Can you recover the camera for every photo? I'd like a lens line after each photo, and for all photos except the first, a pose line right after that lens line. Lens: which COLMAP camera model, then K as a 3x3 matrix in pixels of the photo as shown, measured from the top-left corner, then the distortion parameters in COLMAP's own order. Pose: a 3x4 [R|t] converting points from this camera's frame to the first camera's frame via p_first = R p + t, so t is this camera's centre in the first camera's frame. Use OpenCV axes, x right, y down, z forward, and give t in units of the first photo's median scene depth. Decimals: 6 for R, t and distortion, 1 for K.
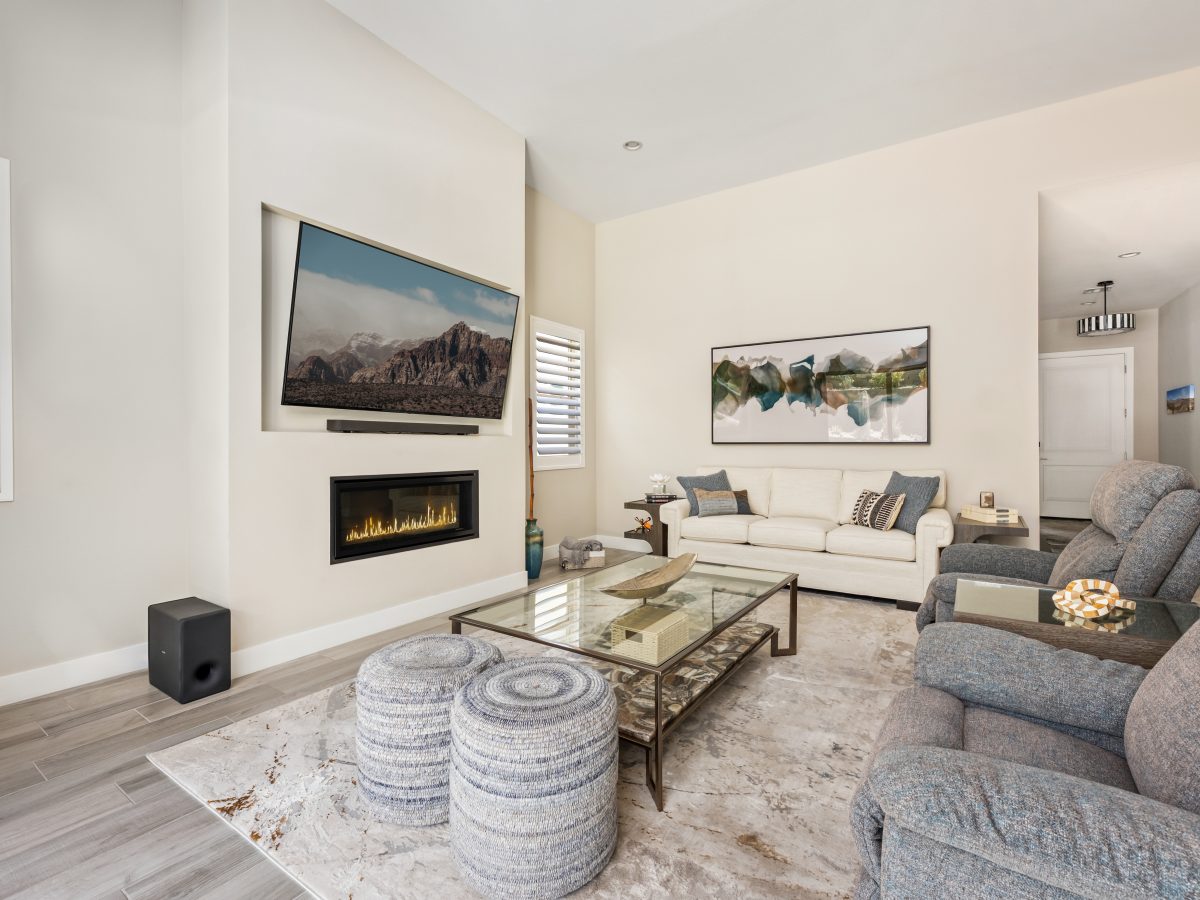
lens RADIAL K [[556.4, 0, 593.4], [0, 556.4, 441.2], [0, 0, 1]] dist [-0.025614, 0.002029]
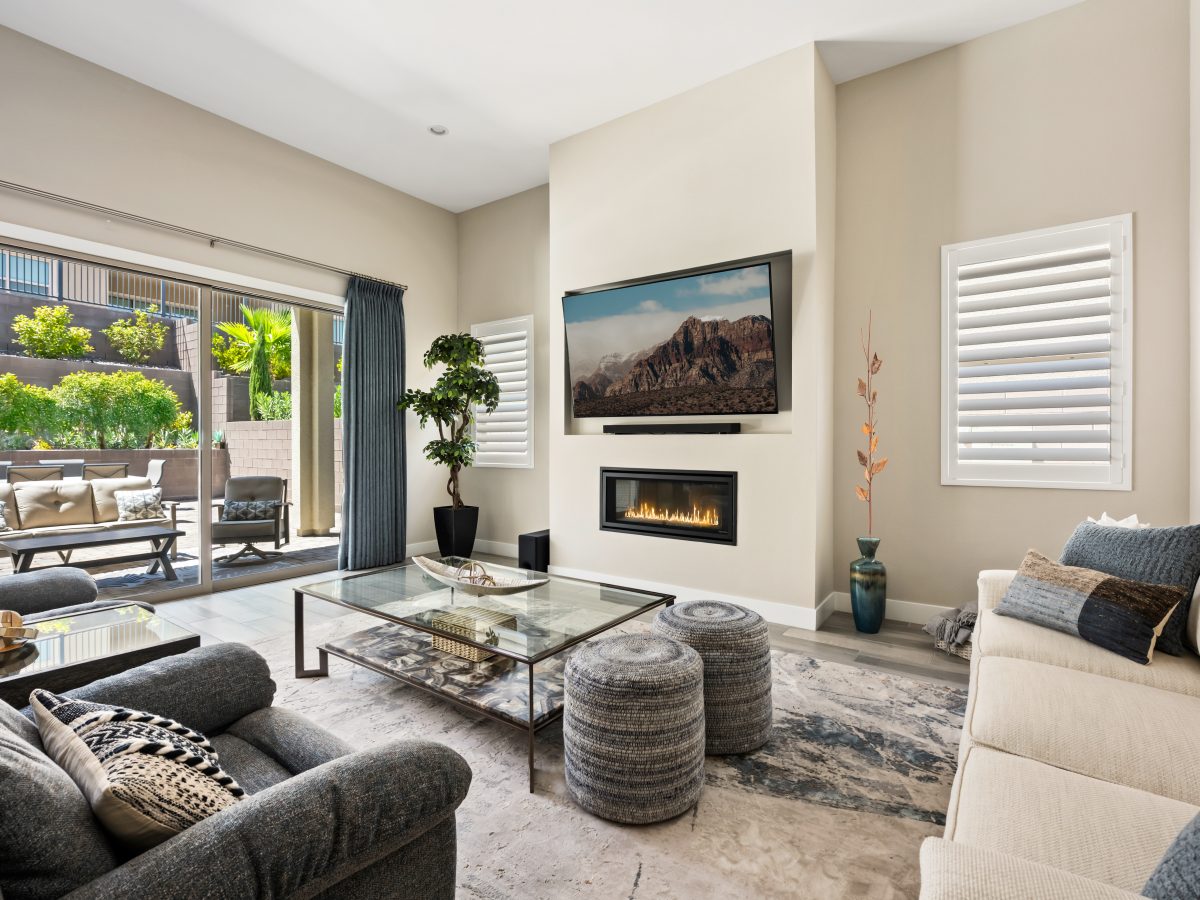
lens RADIAL K [[556.4, 0, 607.4], [0, 556.4, 462.9], [0, 0, 1]] dist [-0.025614, 0.002029]
pose [[-0.003578, 0.031911, -0.999484, 0.768182], [0.003090, 0.999486, 0.031900, 0.009766], [0.999989, -0.002974, -0.003674, 0.879244]]
